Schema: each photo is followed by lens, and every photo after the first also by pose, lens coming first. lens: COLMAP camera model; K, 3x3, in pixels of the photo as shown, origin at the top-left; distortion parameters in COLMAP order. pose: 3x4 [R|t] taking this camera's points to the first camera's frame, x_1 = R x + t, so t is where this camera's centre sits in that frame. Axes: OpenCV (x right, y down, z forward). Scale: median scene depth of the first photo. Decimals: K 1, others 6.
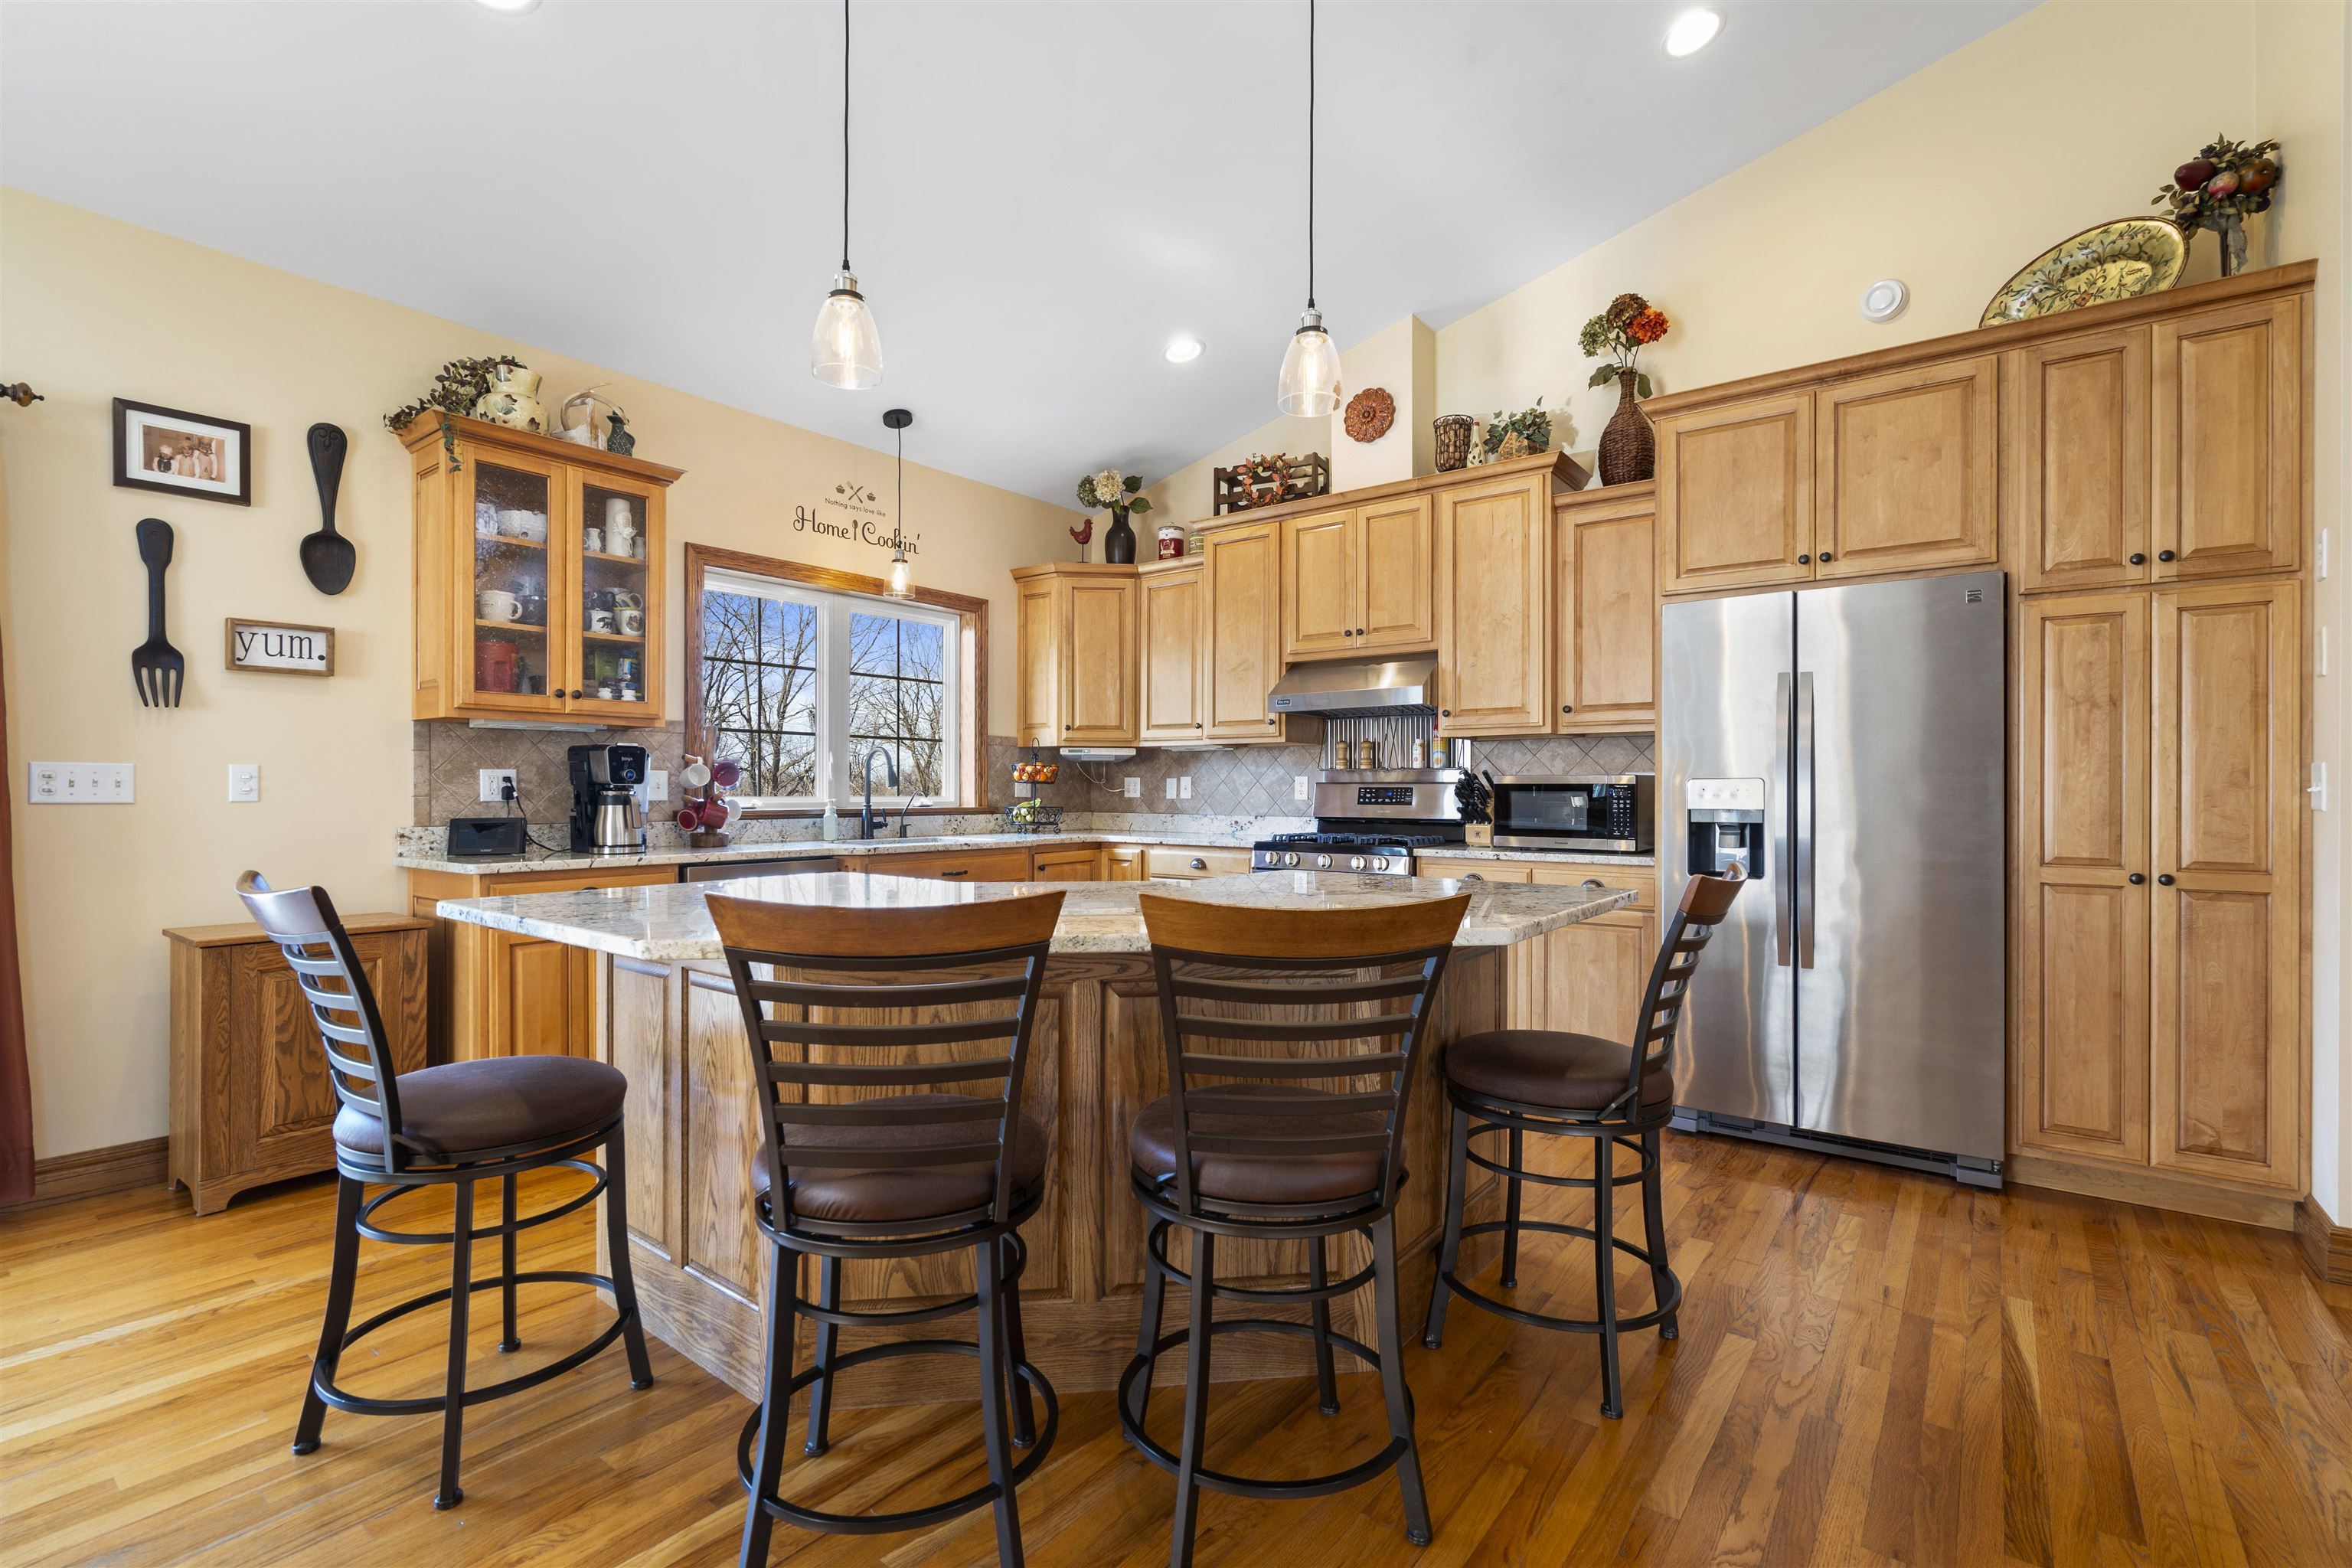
lens RADIAL K [[1079.0, 0, 1183.9], [0, 1079.0, 785.6], [0, 0, 1]] dist [0.001454, 0.001078]
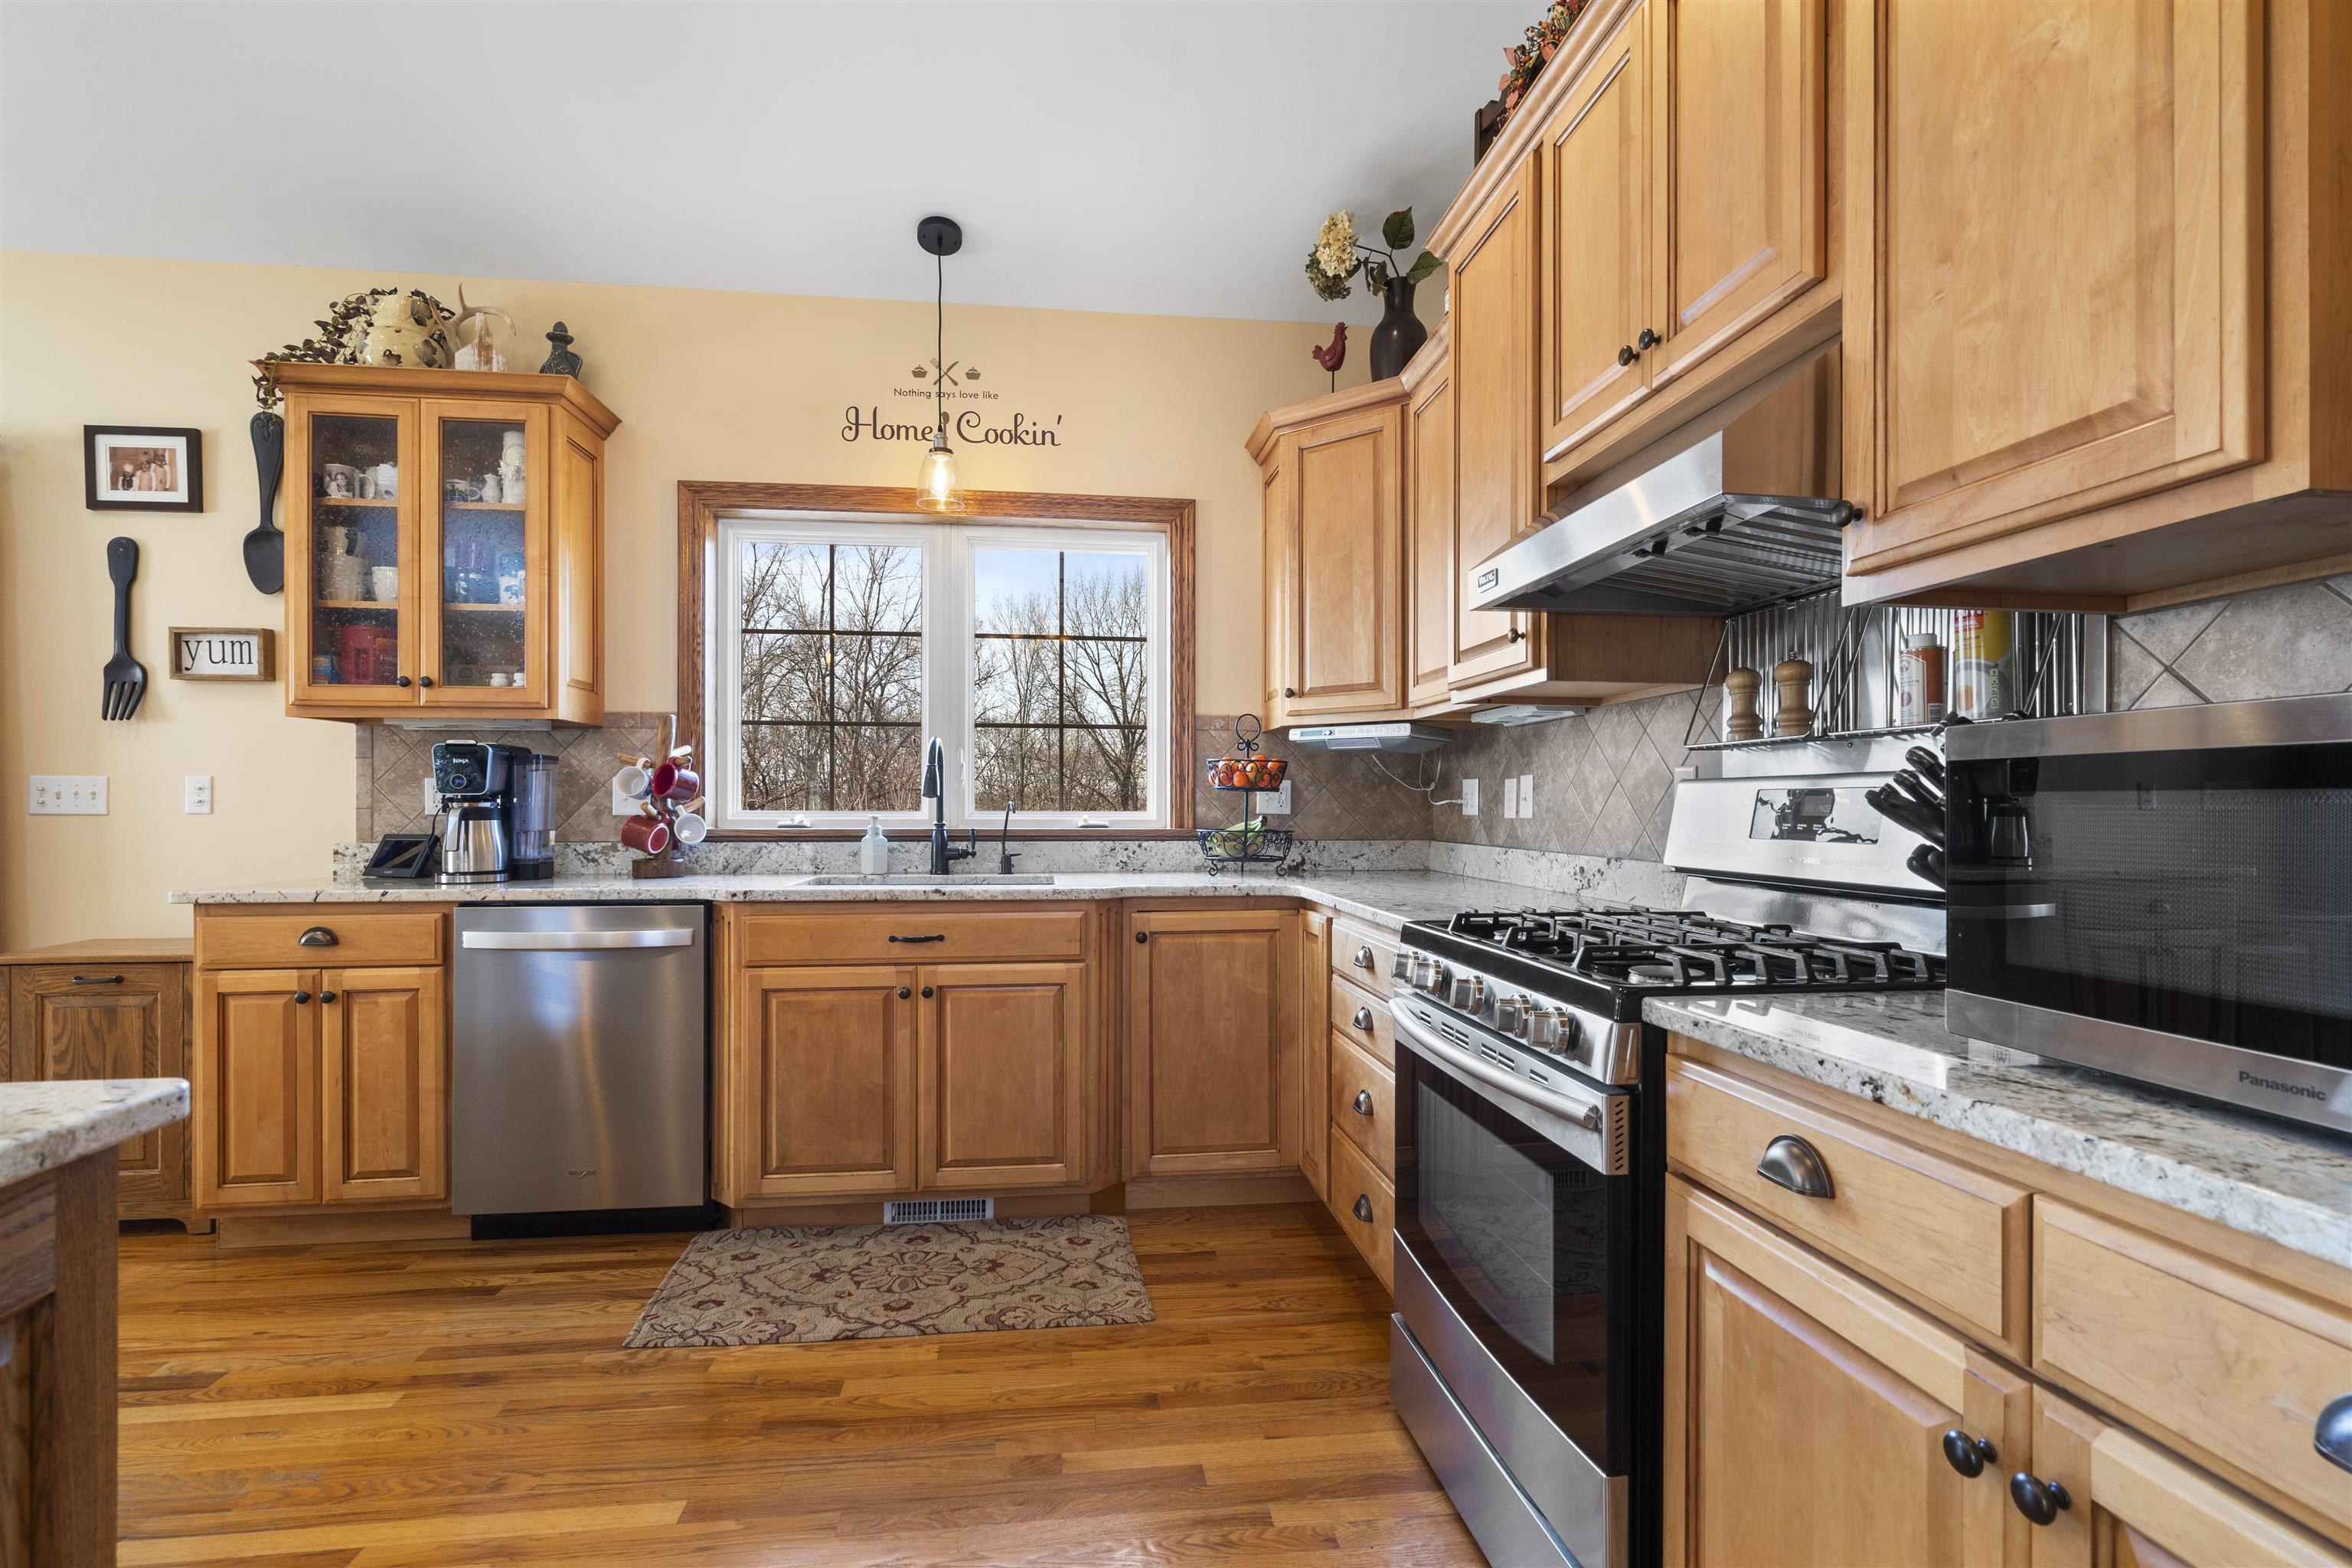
lens RADIAL K [[1079.0, 0, 1165.1], [0, 1079.0, 803.0], [0, 0, 1]] dist [0.001454, 0.001078]
pose [[0.692128, -0.002541, -0.721770, 0.316359], [0.003031, 0.999995, -0.000613, 0.005942], [0.721768, -0.001763, 0.692133, 0.673482]]
